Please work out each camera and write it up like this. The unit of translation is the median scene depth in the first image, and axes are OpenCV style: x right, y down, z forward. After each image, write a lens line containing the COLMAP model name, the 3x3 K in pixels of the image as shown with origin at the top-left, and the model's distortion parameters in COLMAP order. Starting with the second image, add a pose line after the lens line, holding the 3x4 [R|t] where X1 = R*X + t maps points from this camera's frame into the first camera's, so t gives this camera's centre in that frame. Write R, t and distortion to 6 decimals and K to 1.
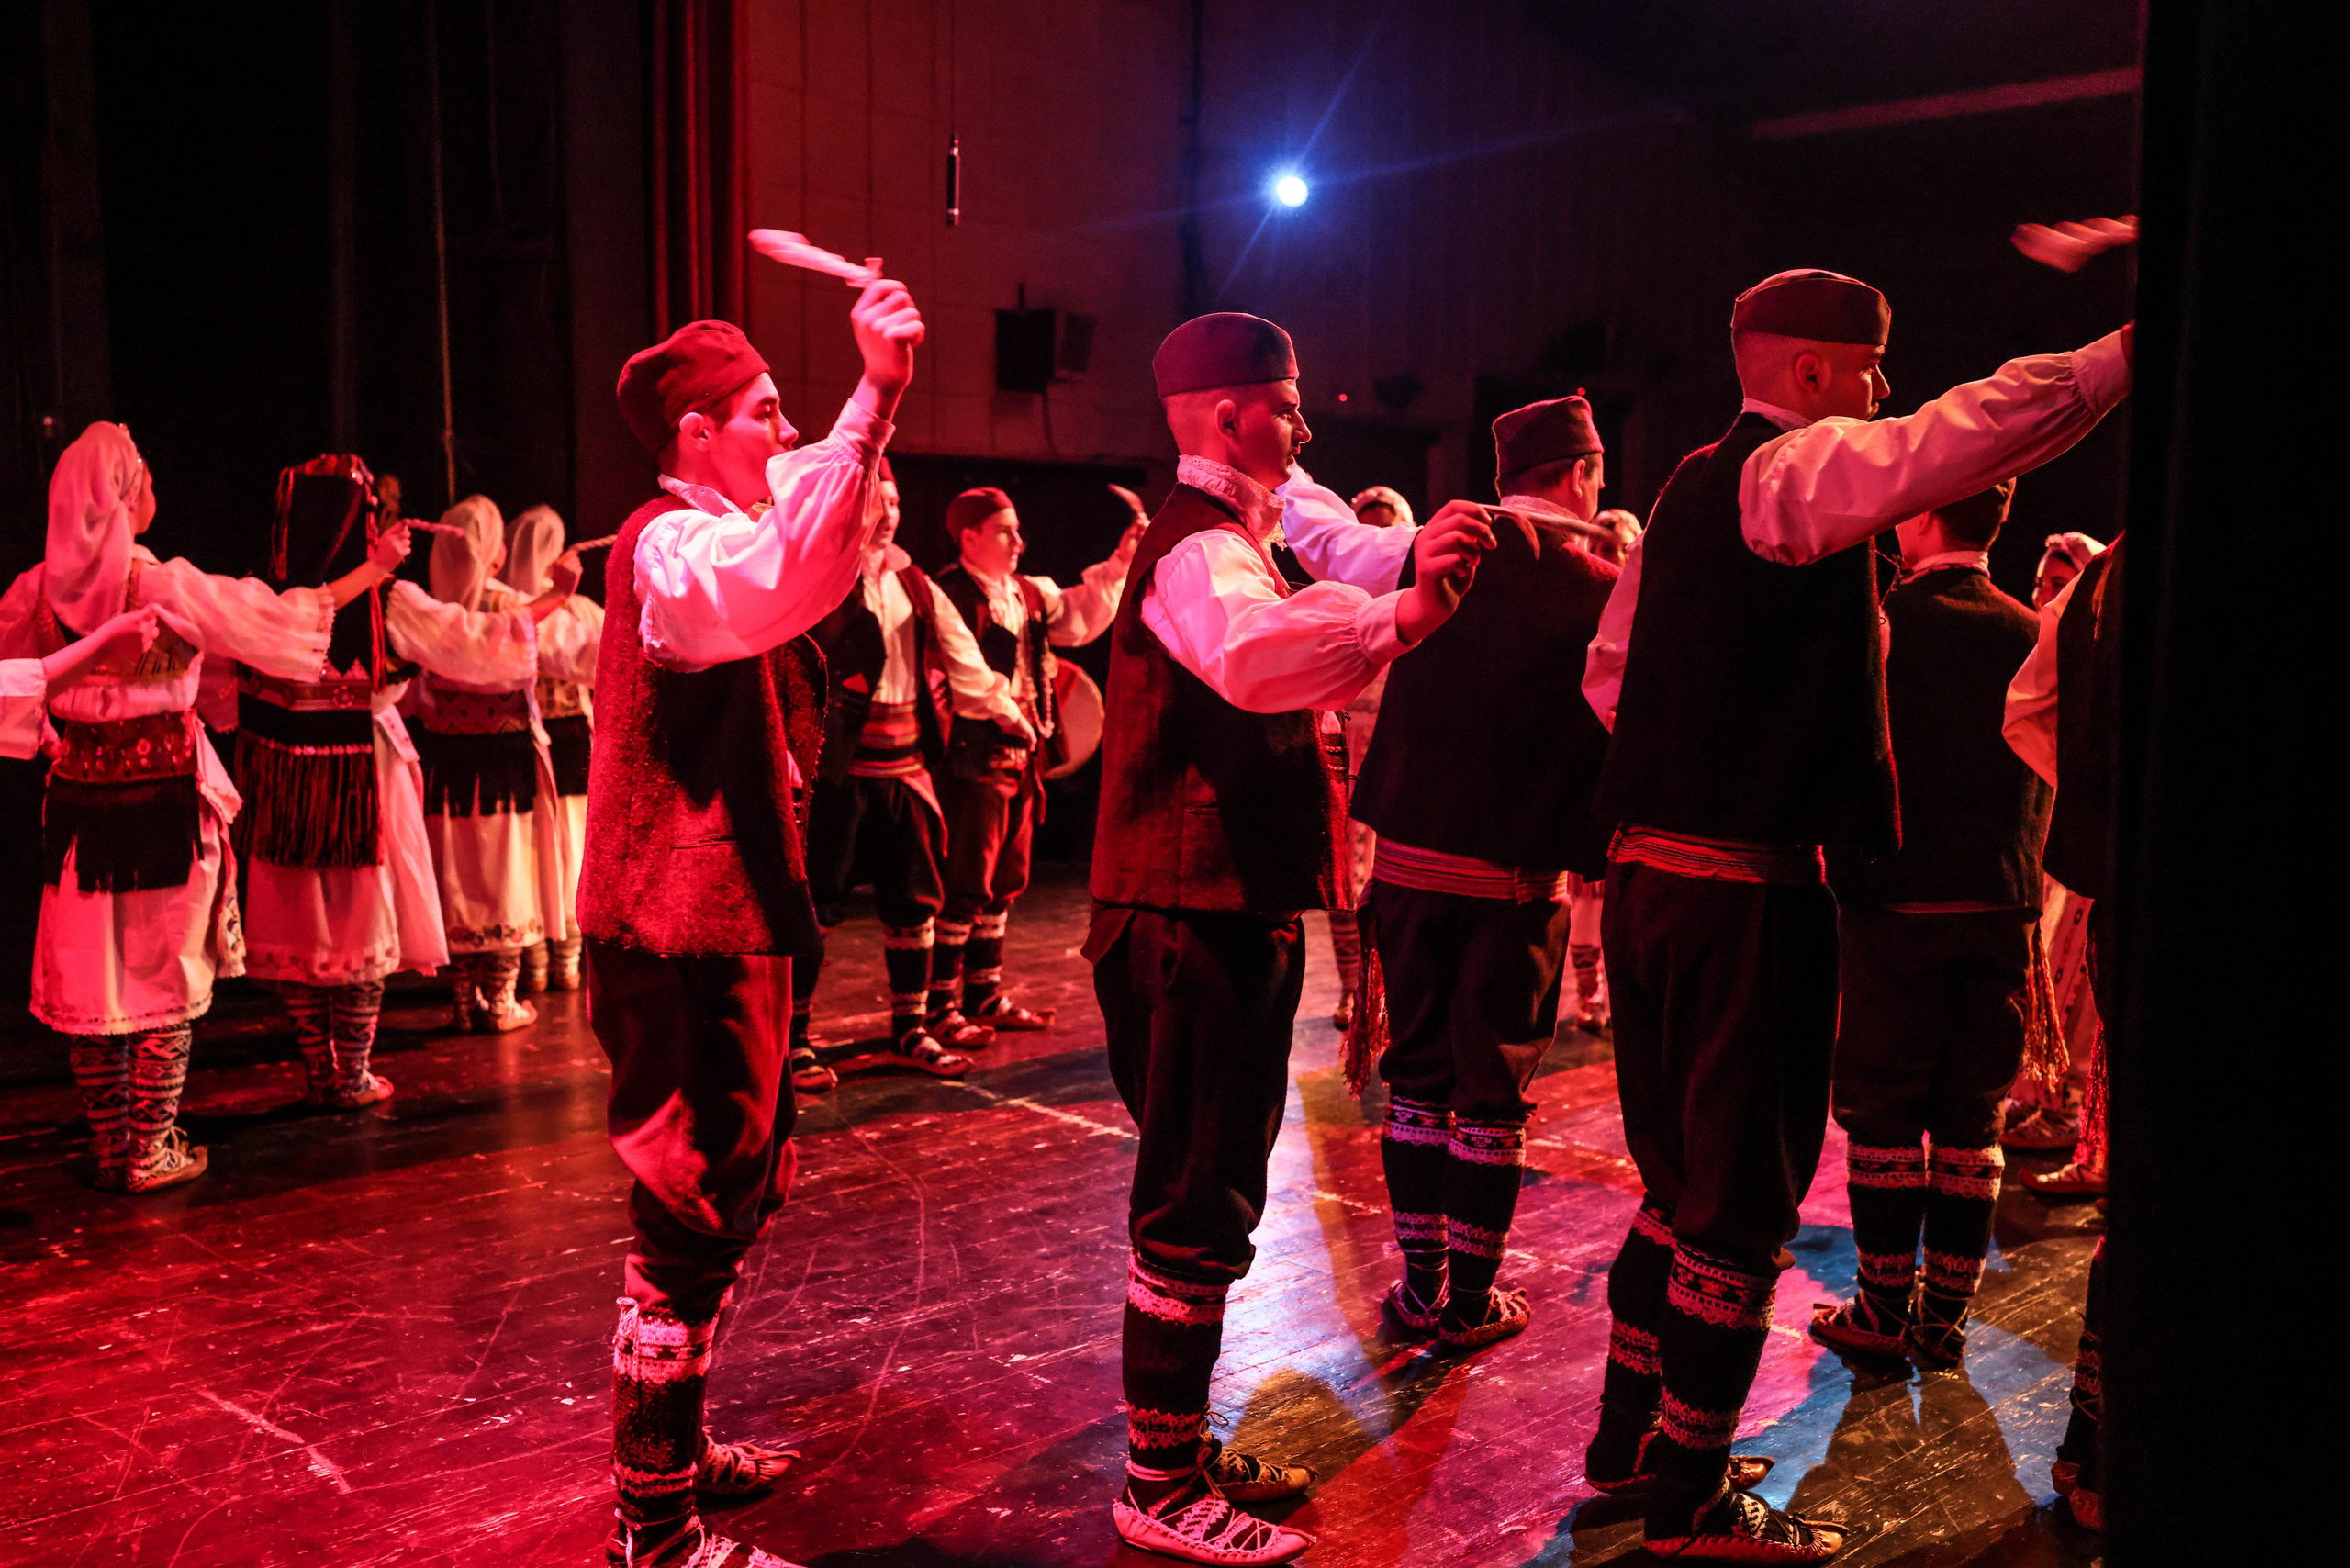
lens RADIAL K [[2256.9, 0, 1198.9], [0, 2256.9, 780.7], [0, 0, 1]] dist [-0.011388, 0.028688]
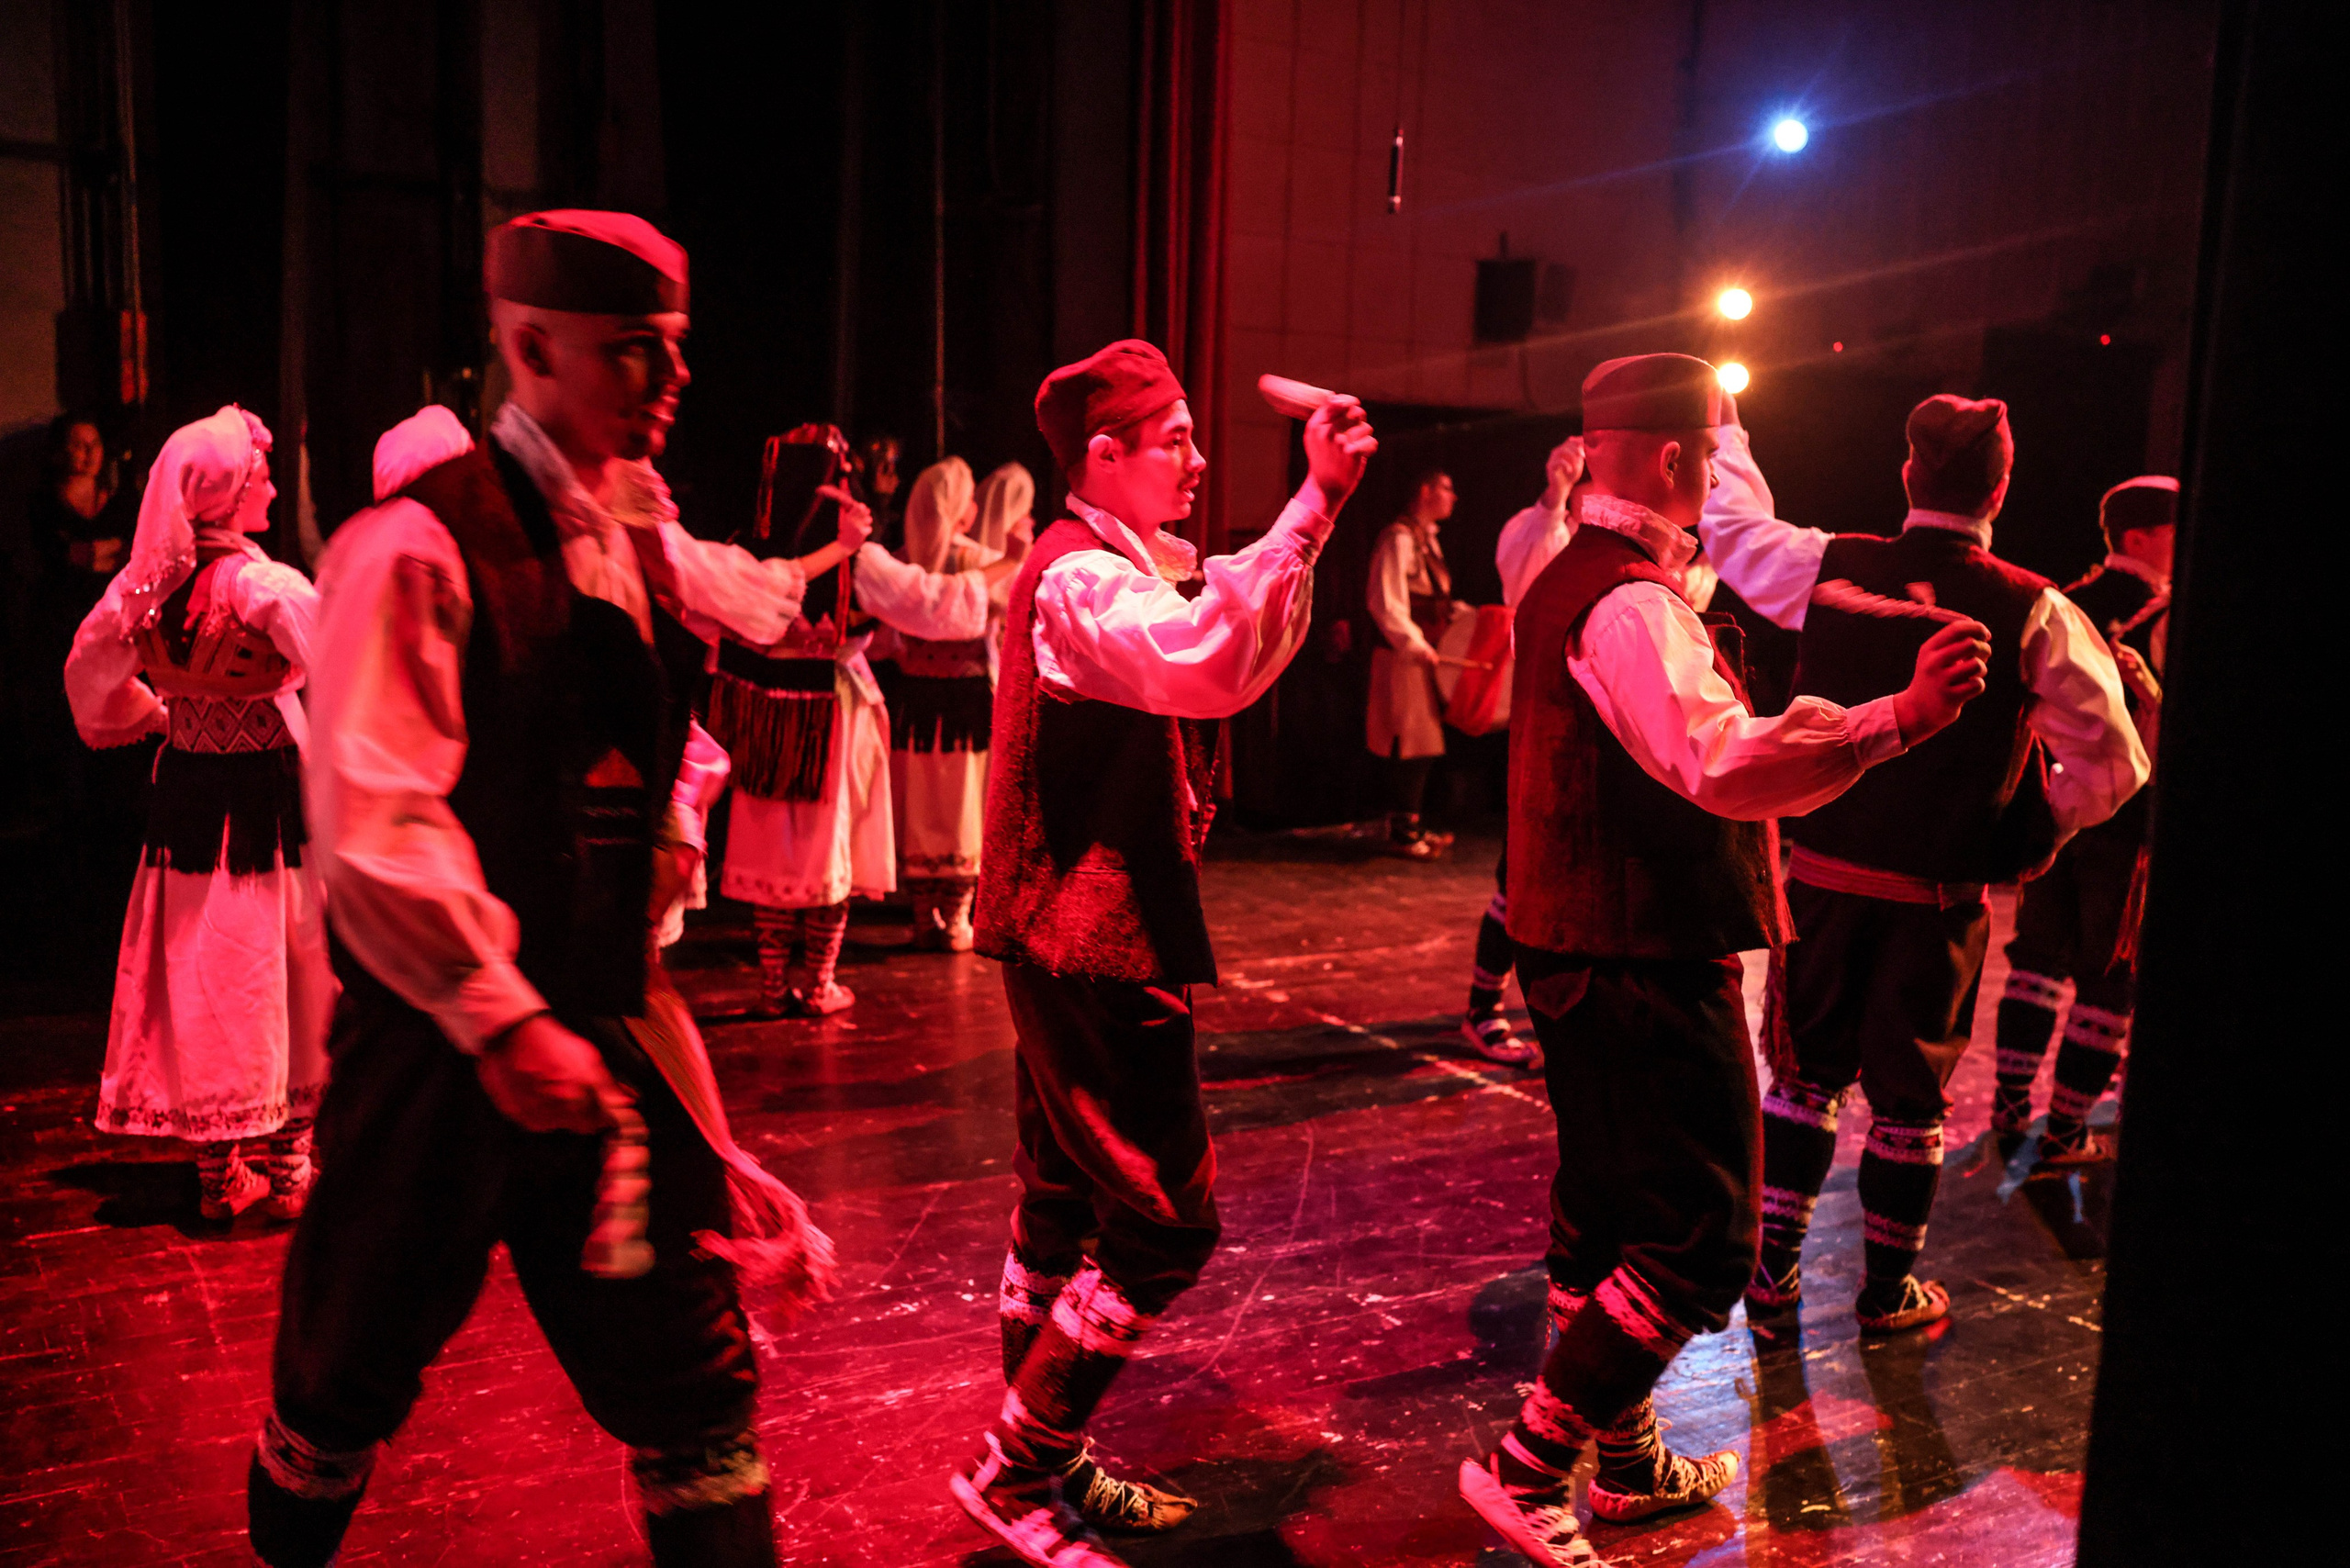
lens RADIAL K [[2331.1, 0, 1239.2], [0, 2331.1, 793.3], [0, 0, 1]] dist [-0.010321, 0.009257]
pose [[0.976260, 0.052778, -0.210073, 0.069011], [-0.044360, 0.998020, 0.044585, -0.026038], [0.212010, -0.034207, 0.976669, -0.074378]]
